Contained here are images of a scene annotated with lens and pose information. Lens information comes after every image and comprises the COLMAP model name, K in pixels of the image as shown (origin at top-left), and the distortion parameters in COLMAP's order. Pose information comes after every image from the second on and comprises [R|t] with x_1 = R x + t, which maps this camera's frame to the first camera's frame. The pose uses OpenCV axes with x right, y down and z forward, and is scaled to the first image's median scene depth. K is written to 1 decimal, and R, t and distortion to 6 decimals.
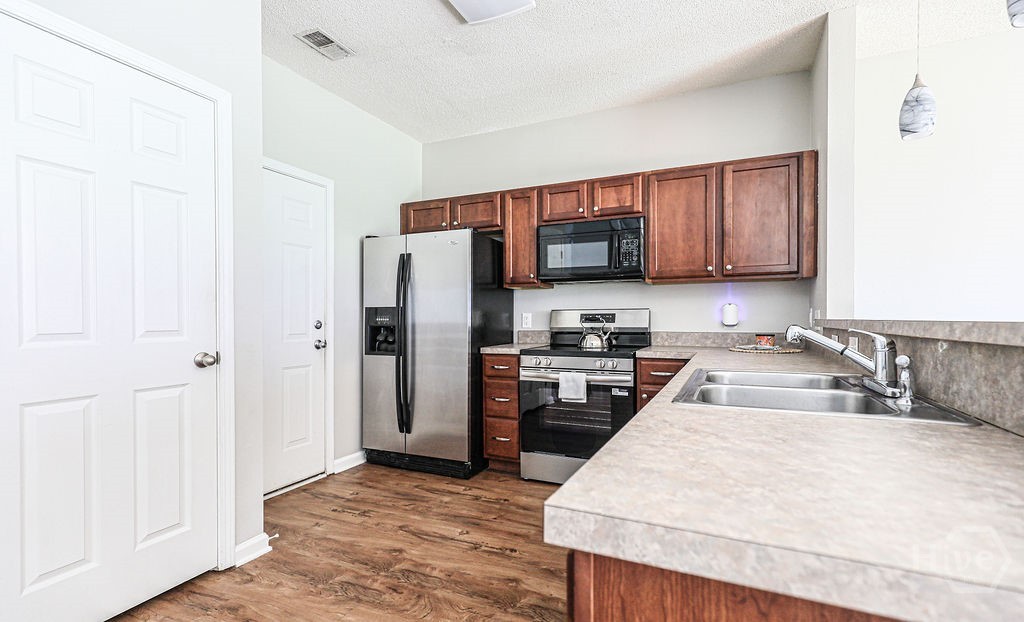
lens RADIAL K [[461.5, 0, 516.0], [0, 461.5, 319.0], [0, 0, 1]] dist [0.000044, -0.000096]
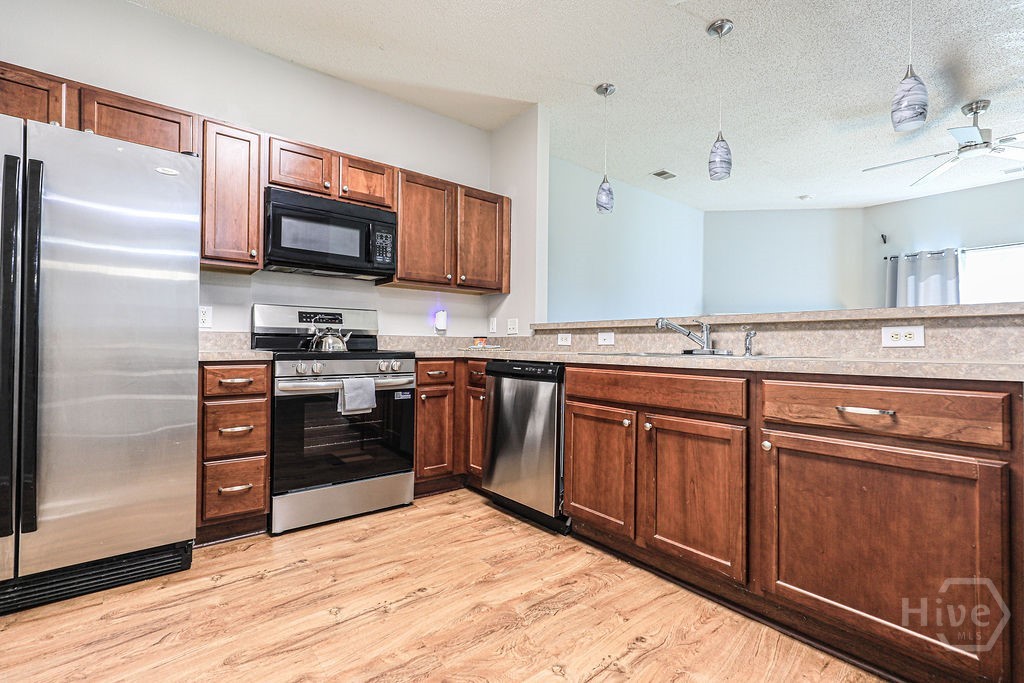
lens RADIAL K [[468.1, 0, 512.0], [0, 468.1, 341.5], [0, 0, 1]] dist [0.000621, -0.000184]
pose [[0.442605, 0.015044, 0.896591, -0.496856], [-0.008214, 0.999885, -0.012722, 0.056708], [-0.896679, -0.001734, 0.442678, 0.365223]]
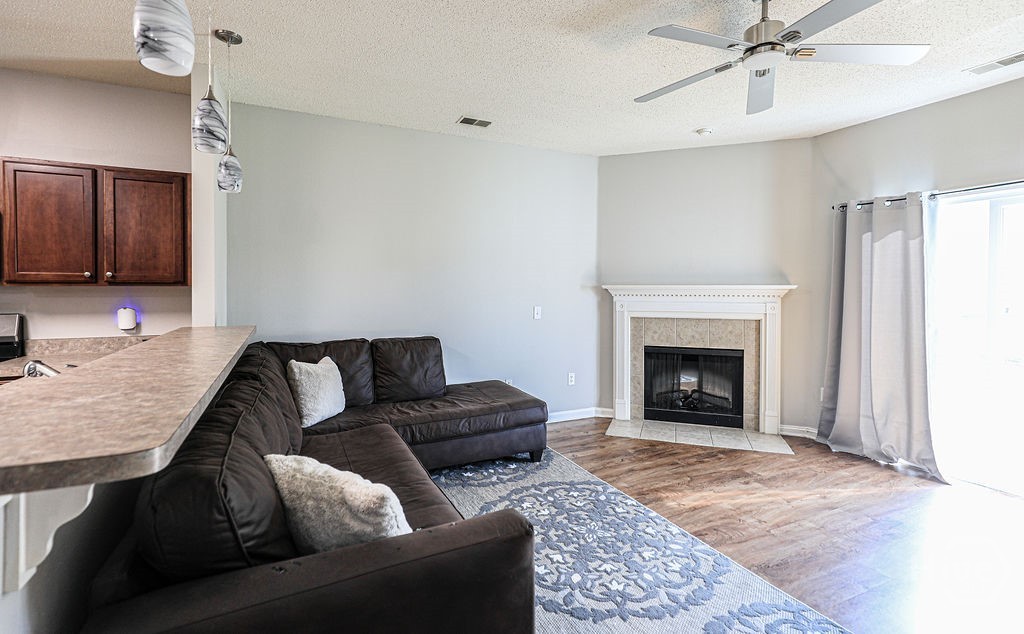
lens RADIAL K [[466.2, 0, 511.0], [0, 466.2, 291.5], [0, 0, 1]] dist [-0.000425, 0.000218]
pose [[0.638588, -0.004415, 0.769536, 0.233537], [-0.002304, 0.999968, 0.007649, -0.081952], [-0.769546, -0.006657, 0.638557, -0.285103]]
